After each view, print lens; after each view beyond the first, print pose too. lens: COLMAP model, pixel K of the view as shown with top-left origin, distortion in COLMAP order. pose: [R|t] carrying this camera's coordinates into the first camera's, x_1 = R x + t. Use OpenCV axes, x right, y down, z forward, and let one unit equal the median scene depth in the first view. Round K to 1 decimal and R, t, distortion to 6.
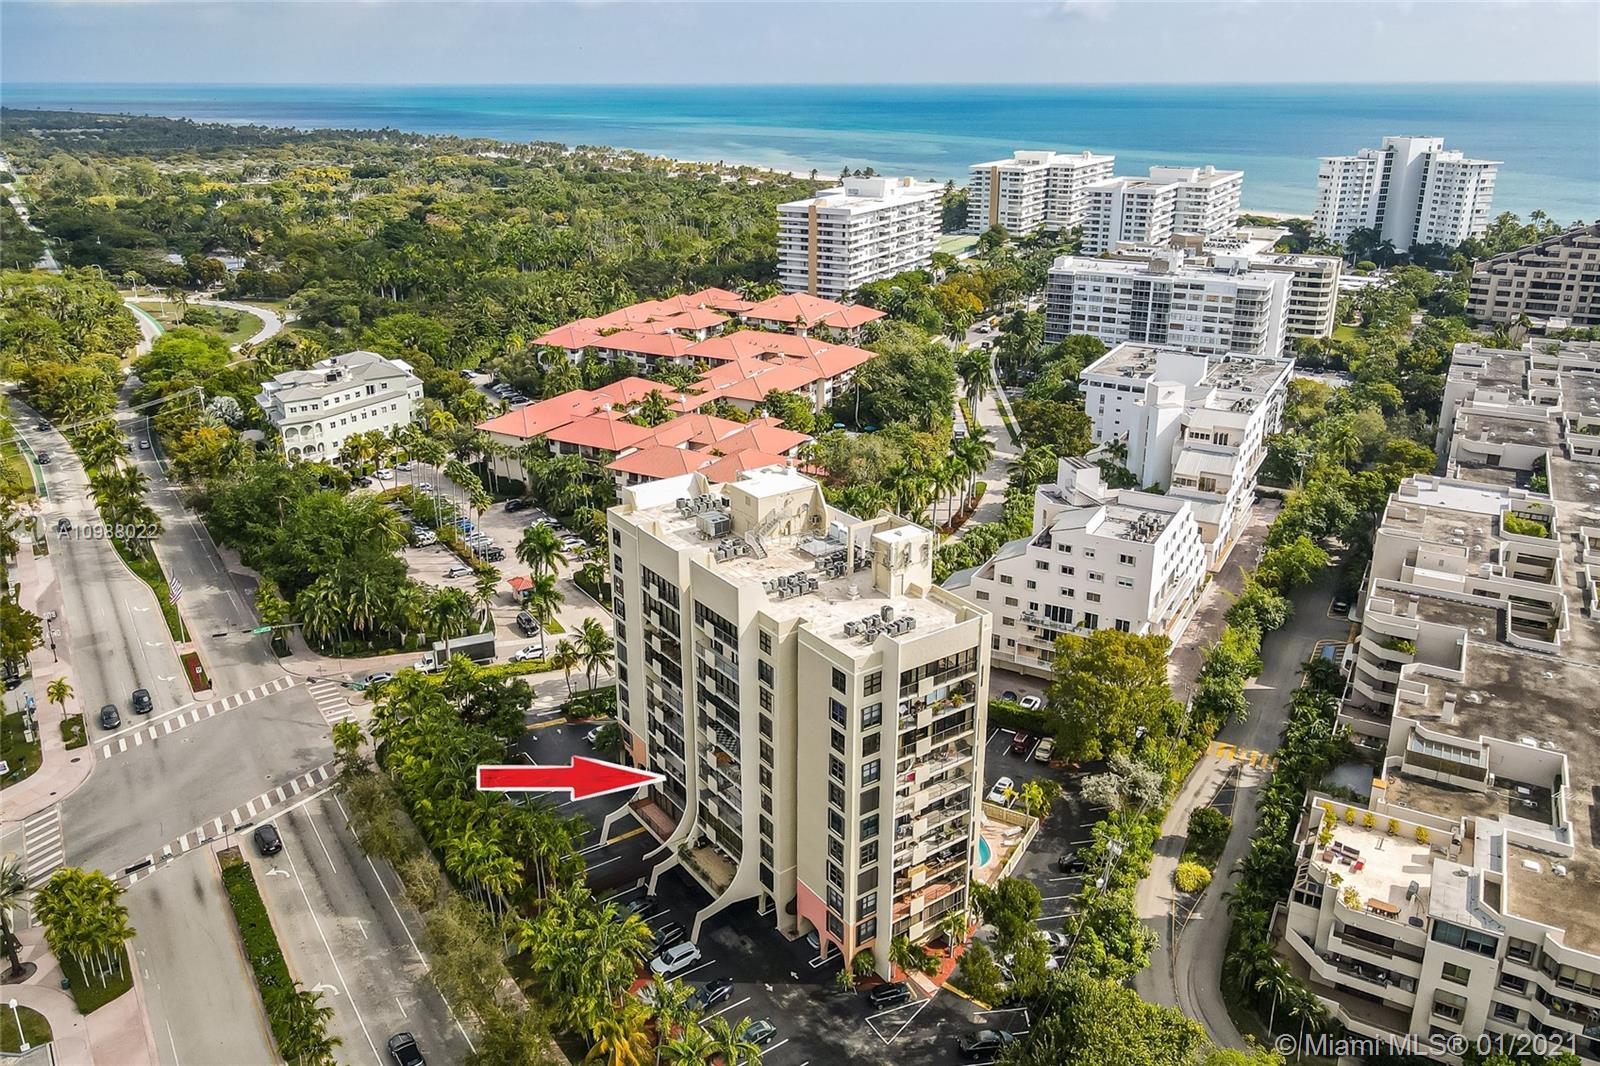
lens RADIAL K [[1197.7, 0, 793.8], [0, 1197.7, 497.4], [0, 0, 1]] dist [0.006929, -0.002320]
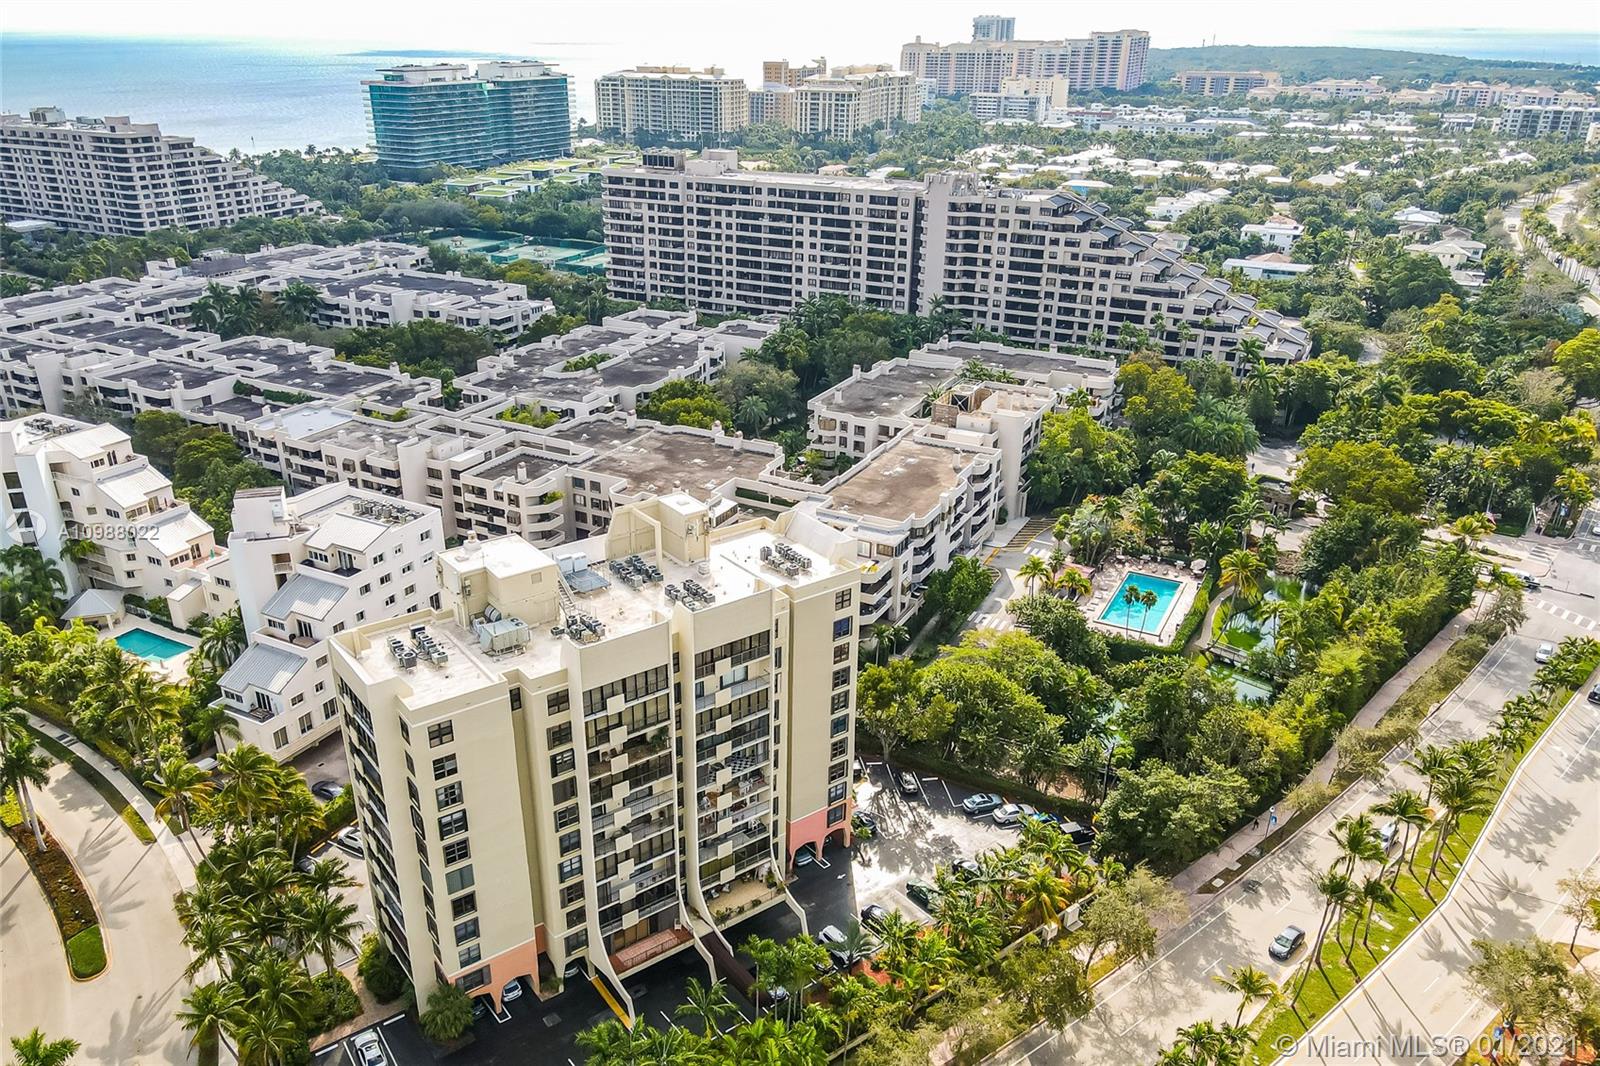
lens RADIAL K [[1197.7, 0, 794.1], [0, 1197.7, 532.2], [0, 0, 1]] dist [0.006929, -0.002320]
pose [[-0.038047, -0.393711, 0.918447, -0.333500], [0.315875, 0.867246, 0.384848, -0.121512], [-0.948038, 0.304756, 0.091367, 0.308954]]
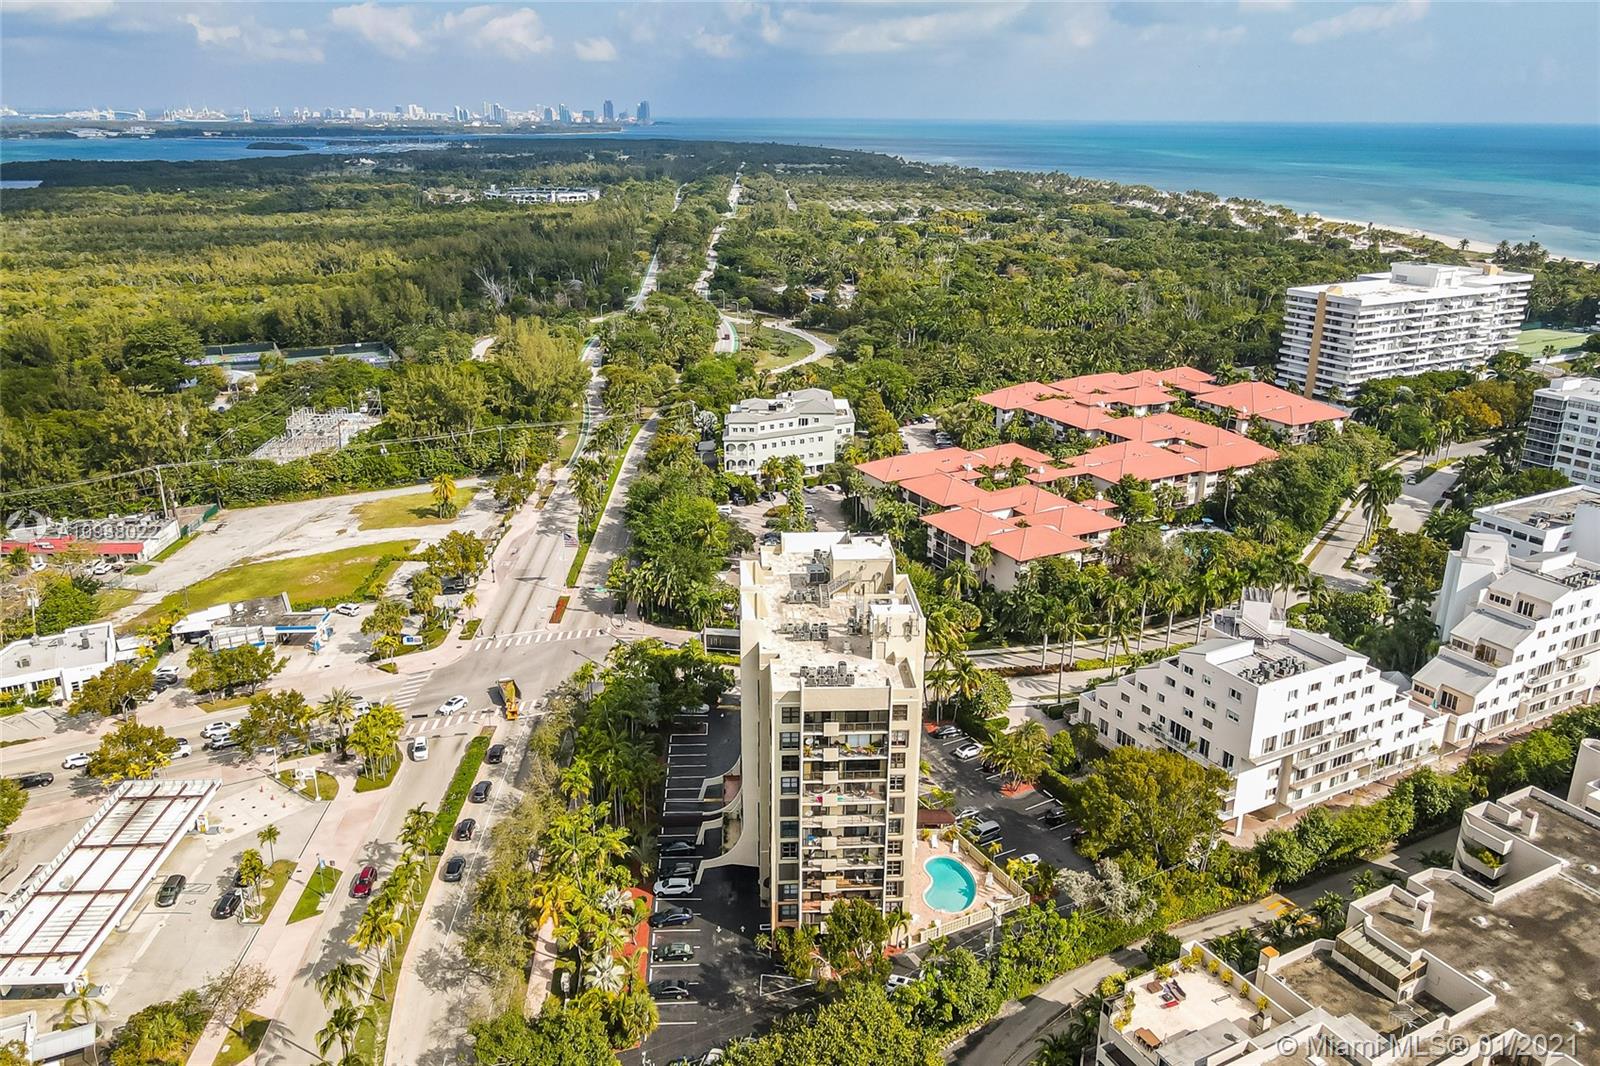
lens RADIAL K [[1197.7, 0, 805.6], [0, 1197.7, 534.7], [0, 0, 1]] dist [0.006929, -0.002320]
pose [[0.850867, 0.183753, -0.492200, 0.222301], [-0.183313, 0.981800, 0.049643, -0.032701], [0.492364, 0.047987, 0.869066, -0.035348]]
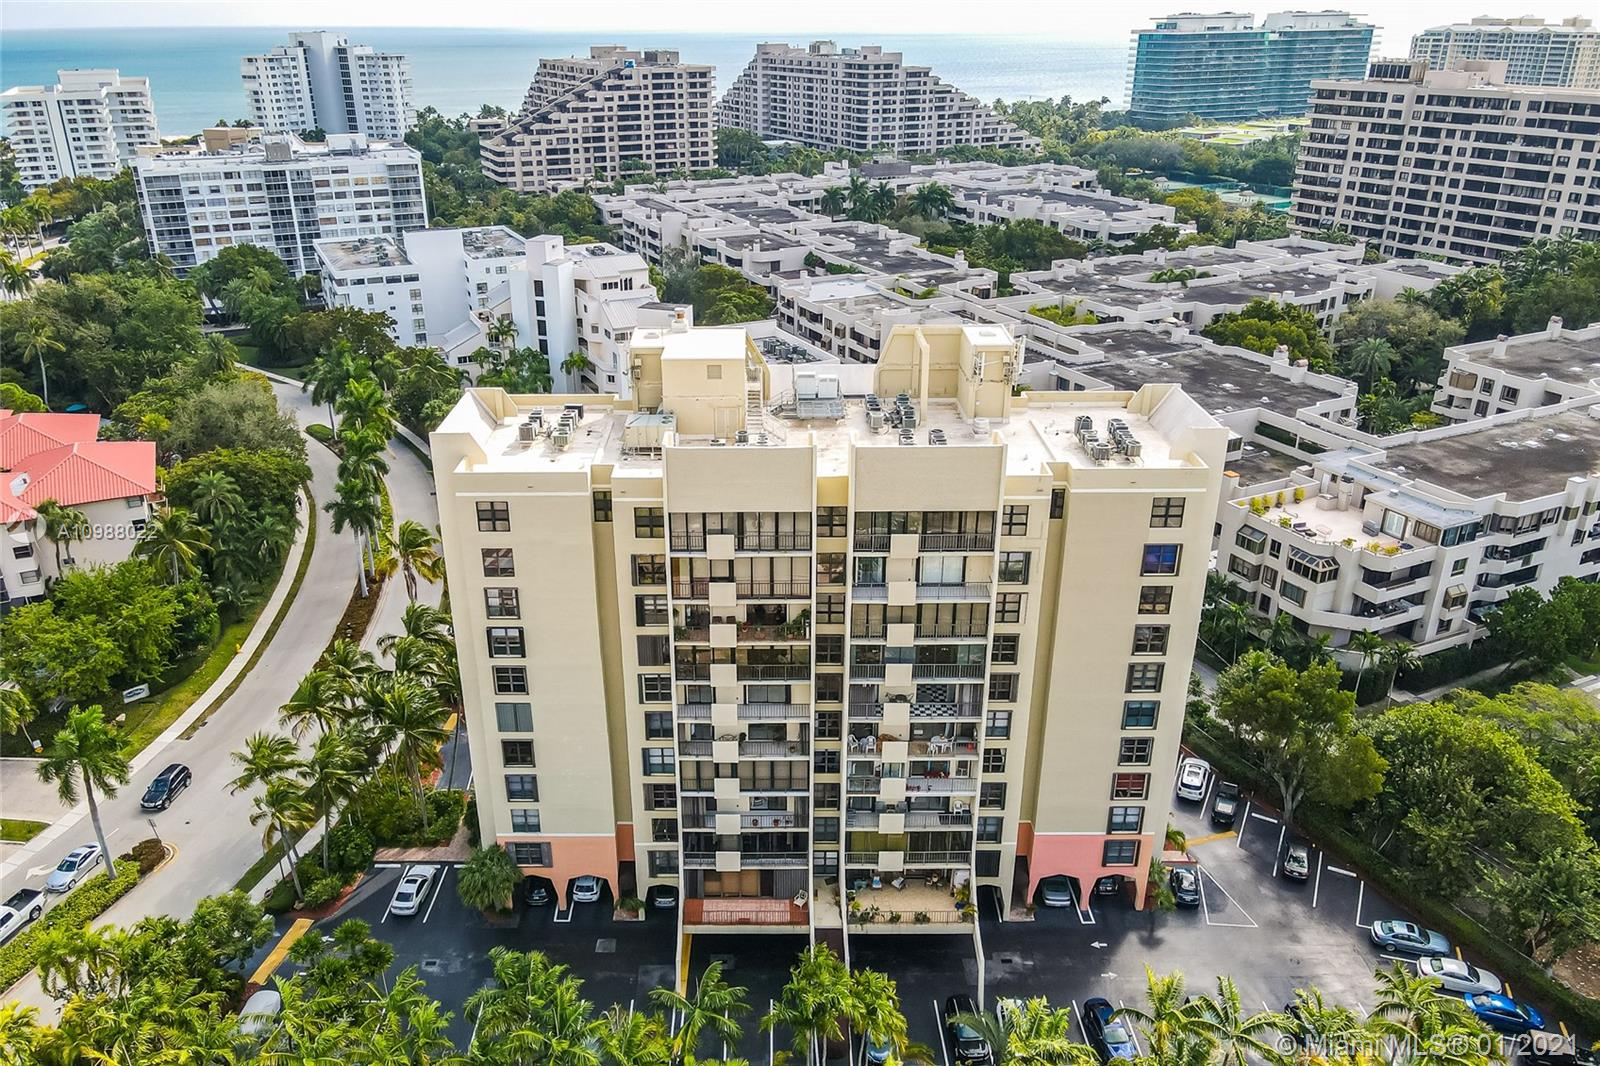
lens RADIAL K [[1197.7, 0, 784.8], [0, 1197.7, 533.3], [0, 0, 1]] dist [0.006929, -0.002320]
pose [[0.573418, -0.327159, 0.751105, -0.211692], [0.278280, 0.940076, 0.197021, -0.012315], [-0.770553, 0.096042, 0.630098, 0.243719]]
